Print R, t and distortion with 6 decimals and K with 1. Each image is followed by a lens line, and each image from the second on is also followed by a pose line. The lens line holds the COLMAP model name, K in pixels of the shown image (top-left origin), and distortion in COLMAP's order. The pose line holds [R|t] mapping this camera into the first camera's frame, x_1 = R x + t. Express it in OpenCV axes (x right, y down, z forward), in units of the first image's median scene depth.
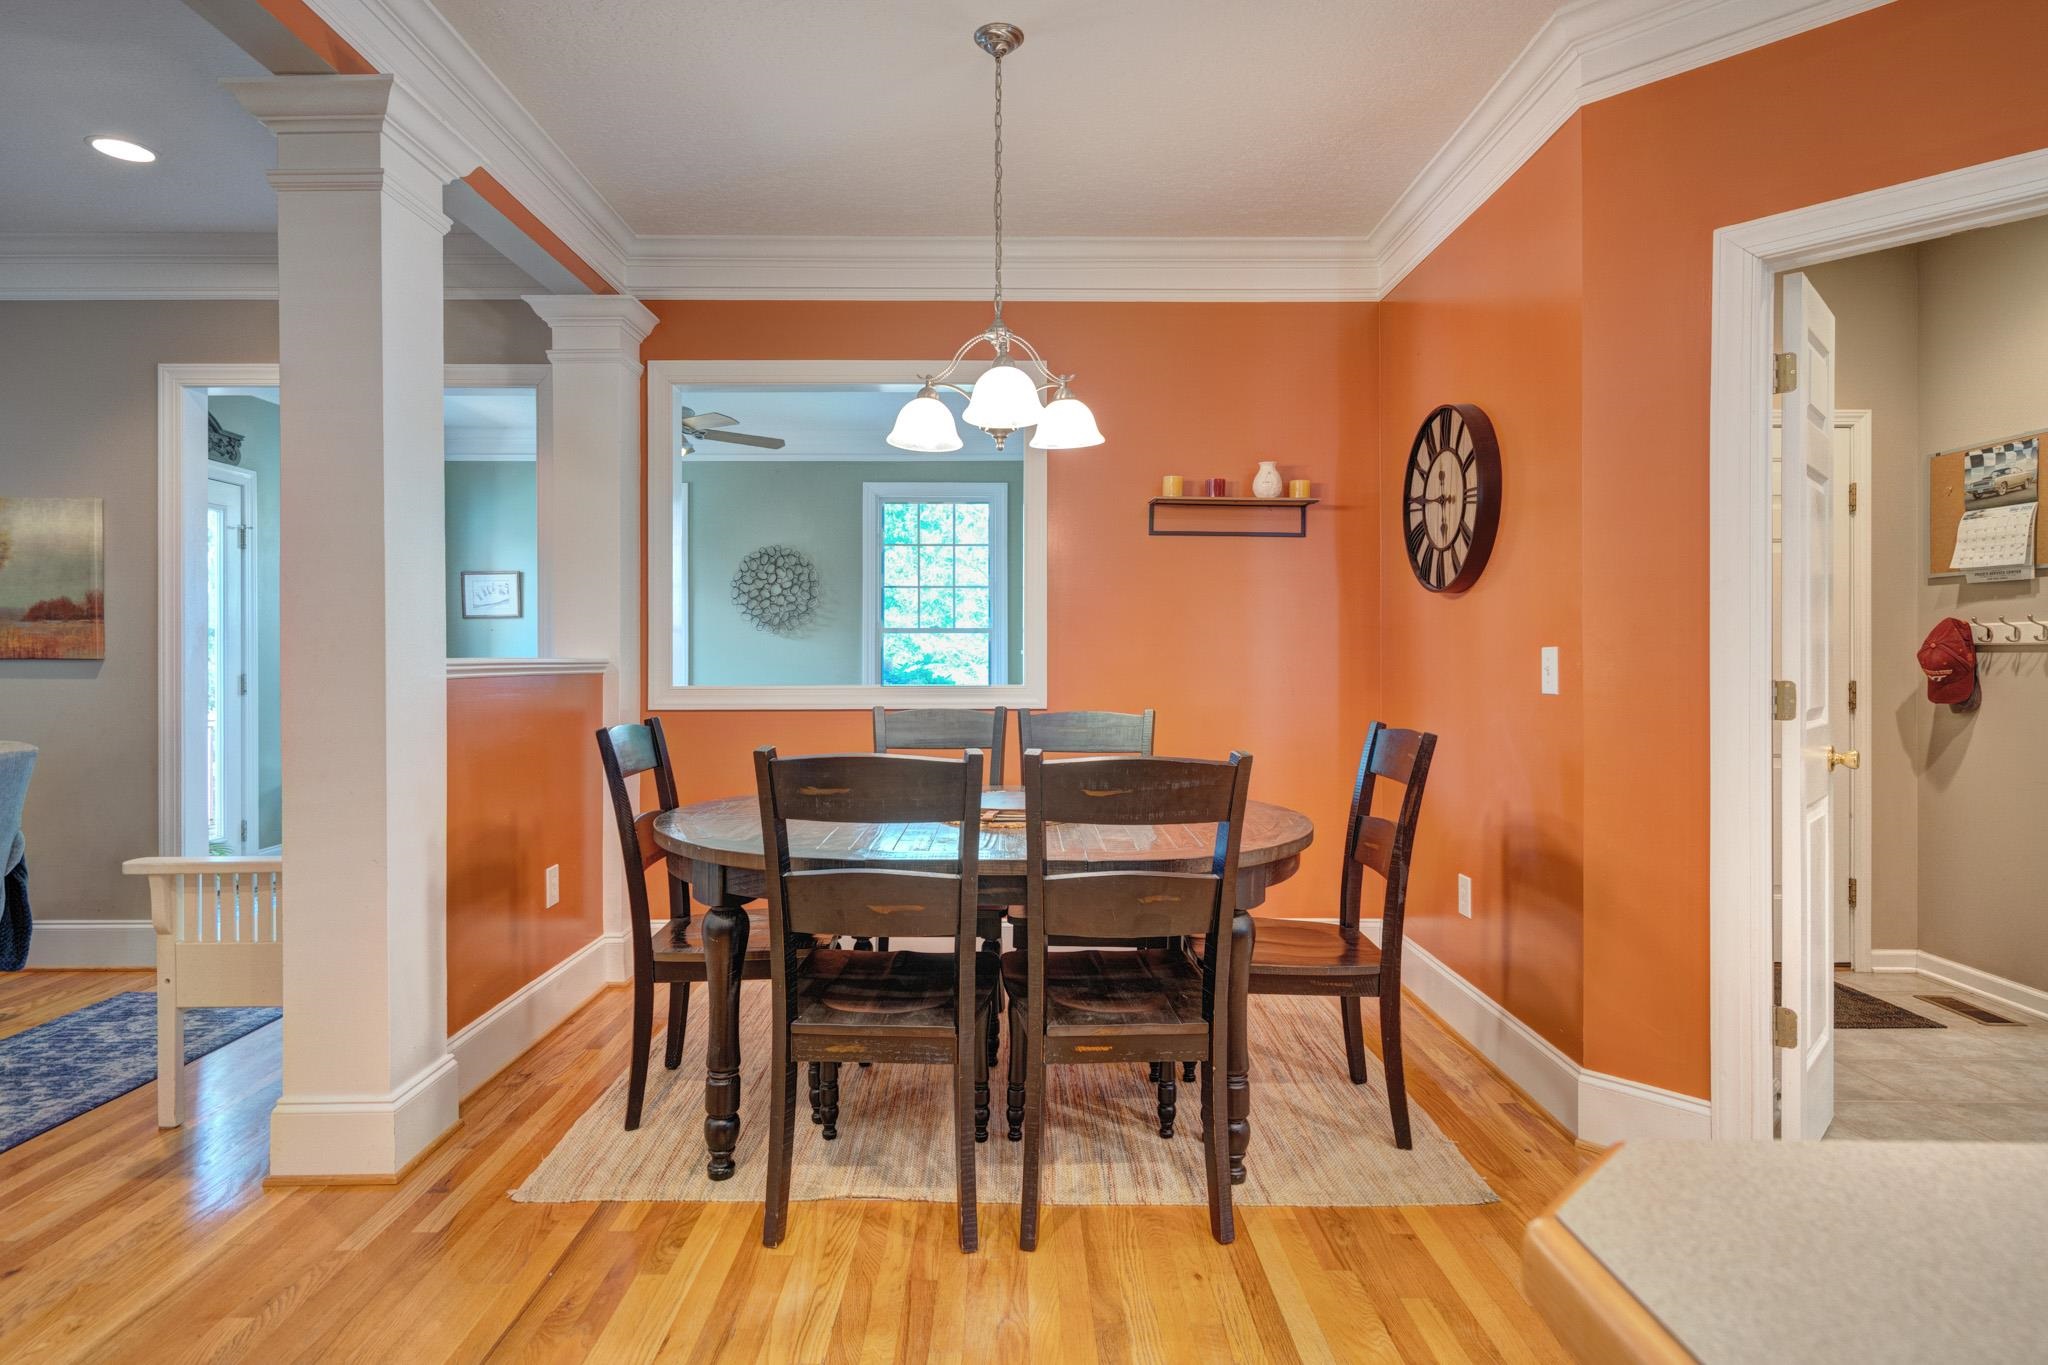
lens RADIAL K [[1071.9, 0, 1013.5], [0, 1071.9, 660.9], [0, 0, 1]] dist [-0.001667, 0.006605]
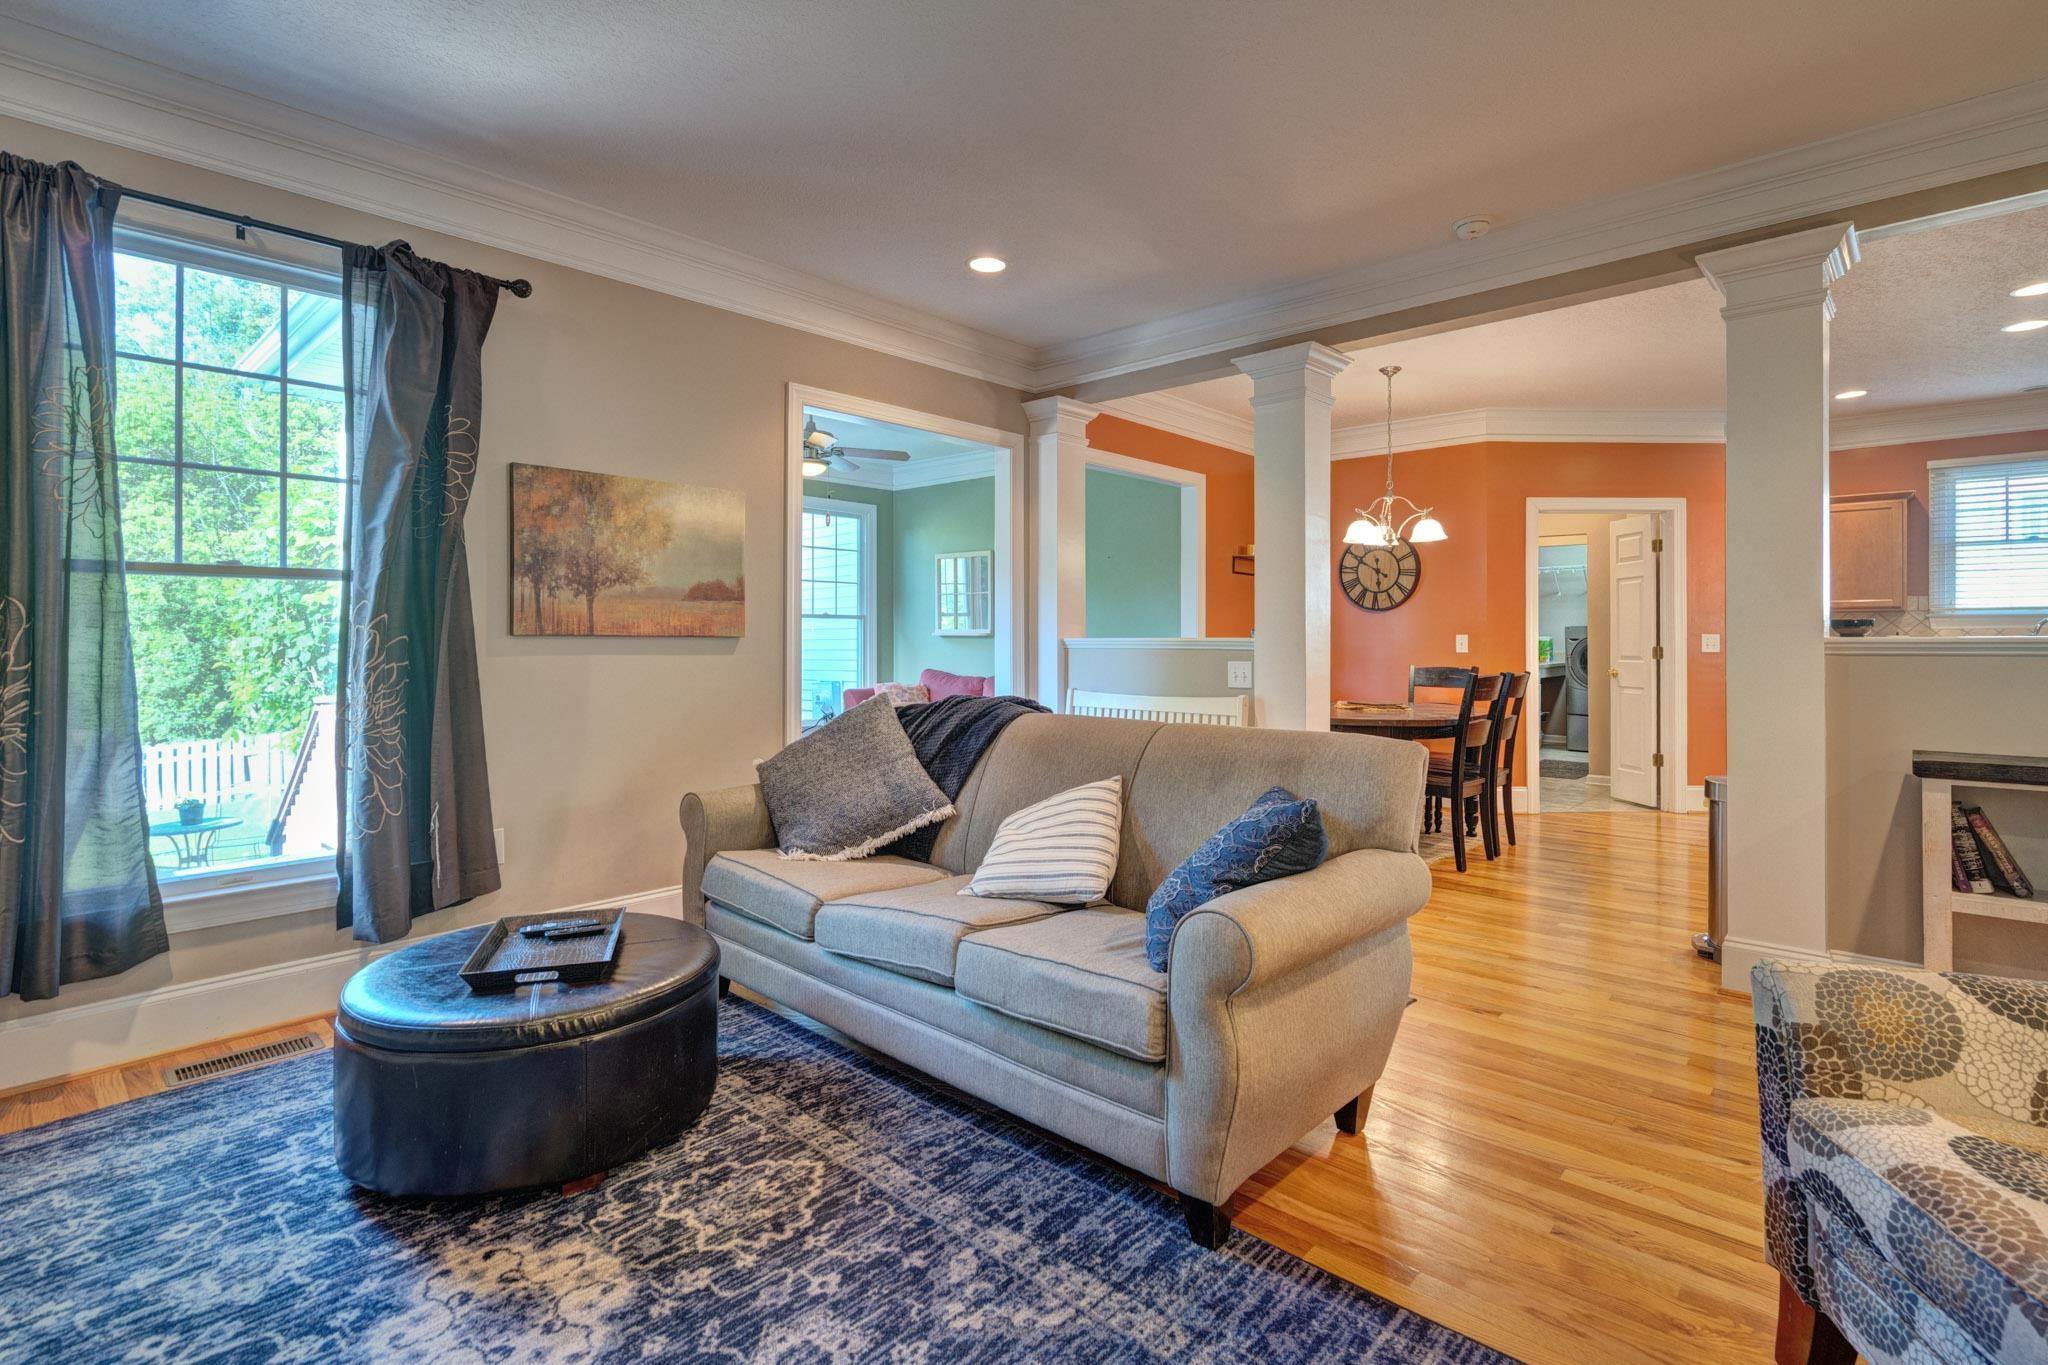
lens RADIAL K [[972.4, 0, 1026.6], [0, 972.4, 639.0], [0, 0, 1]] dist [0.001234, 0.000314]
pose [[0.681054, 0.002657, 0.732229, -1.824493], [0.000432, 0.999992, -0.004030, 0.006008], [-0.732233, 0.003061, 0.681047, 0.132393]]
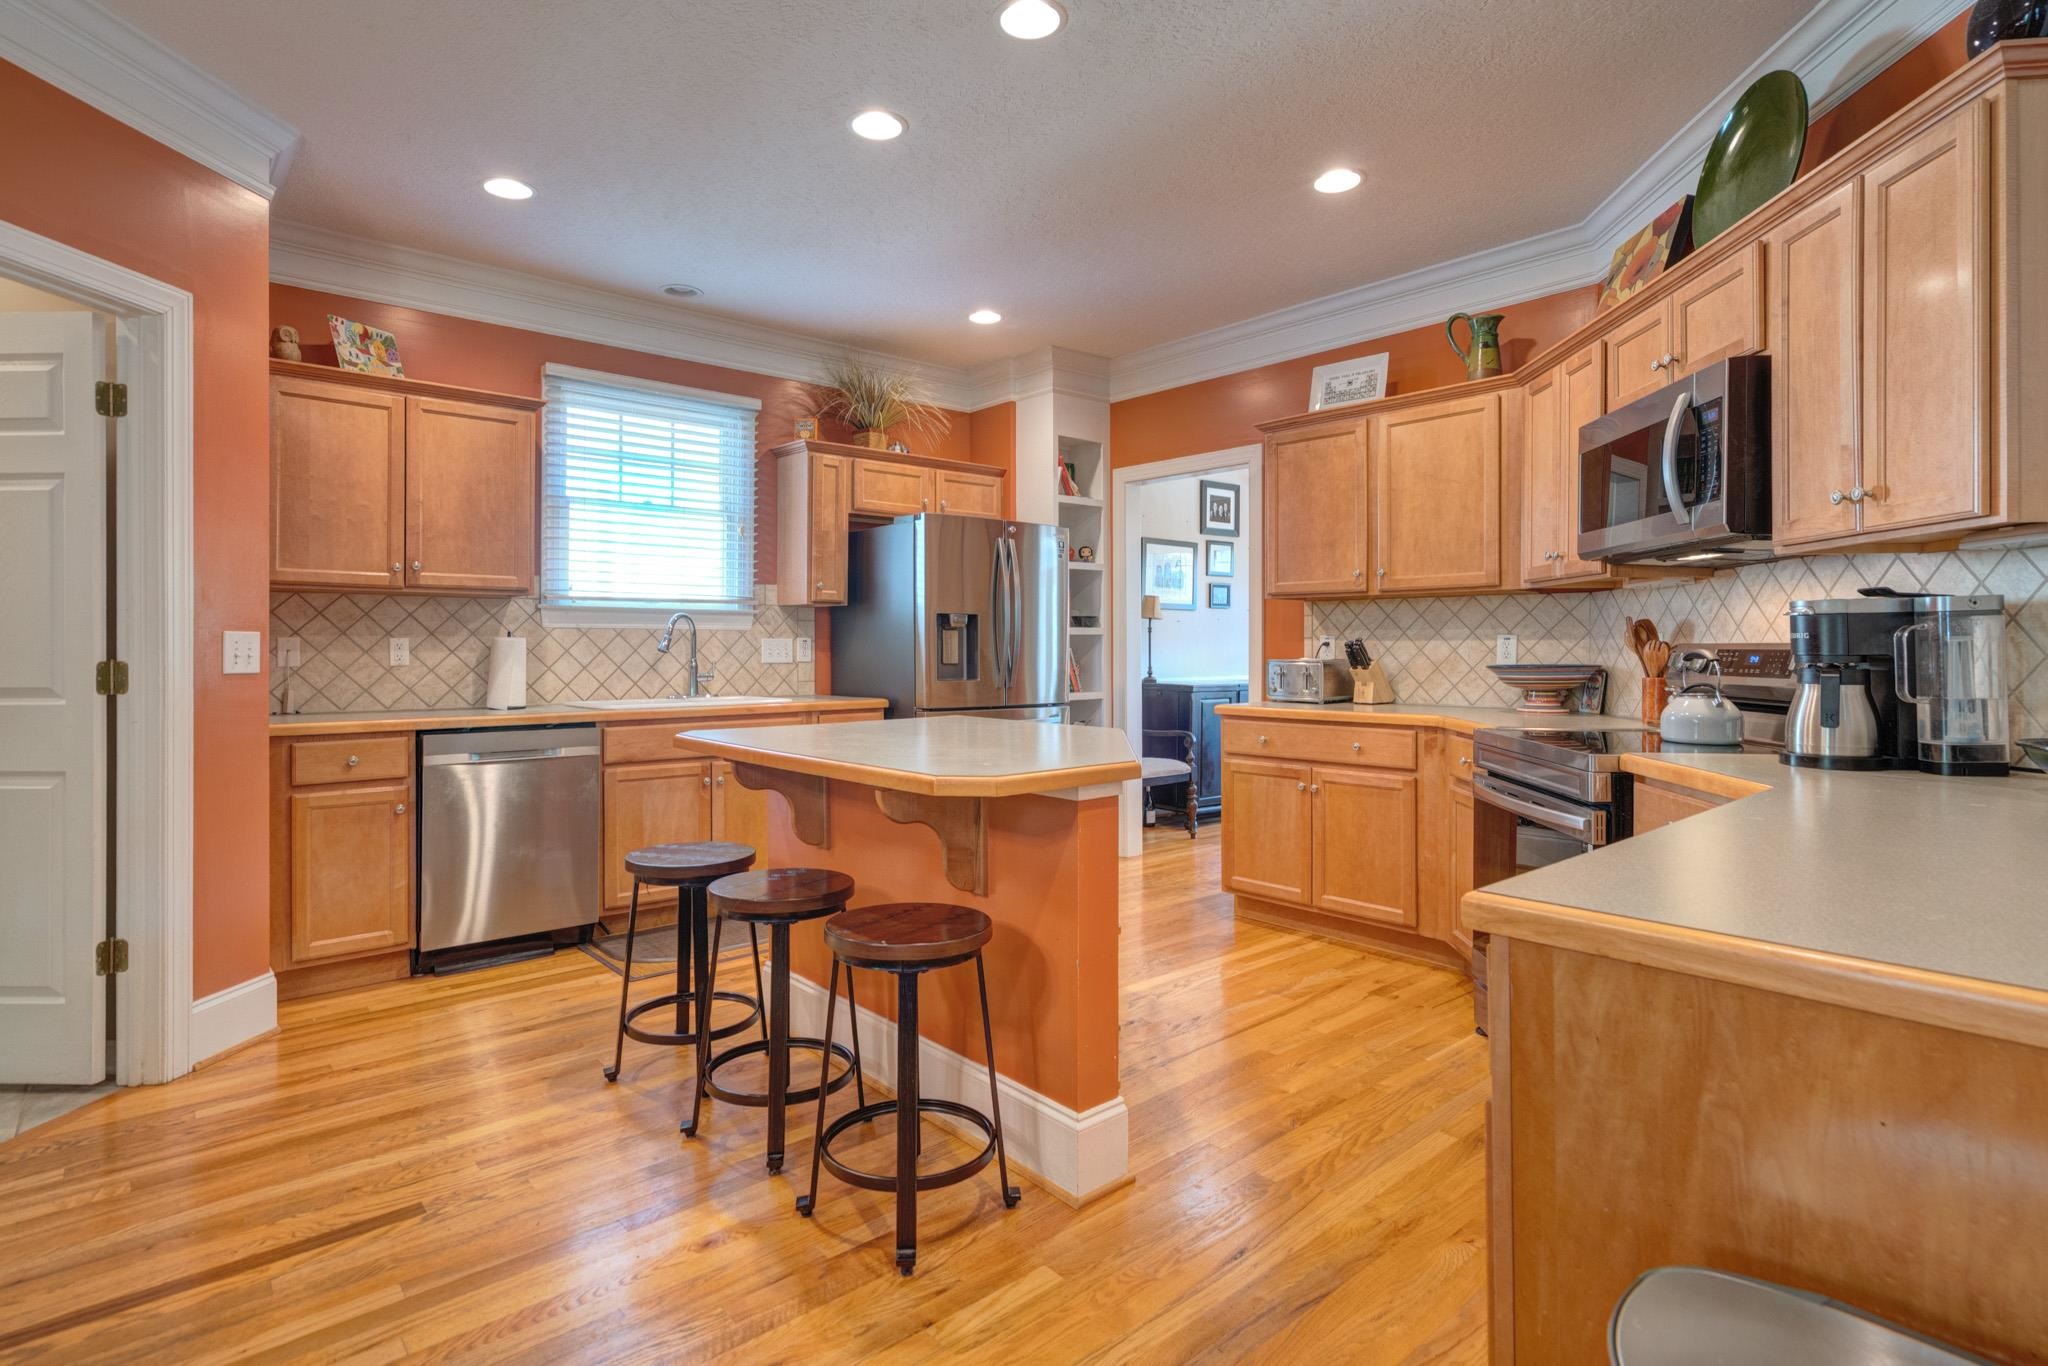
lens RADIAL K [[1020.0, 0, 1007.2], [0, 1020.0, 645.3], [0, 0, 1]] dist [0.000537, 0.000409]
pose [[-0.647072, -0.001470, 0.762428, -0.414595], [0.000169, 0.999998, 0.002072, -0.001000], [-0.762429, 0.001469, -0.647070, 0.567829]]
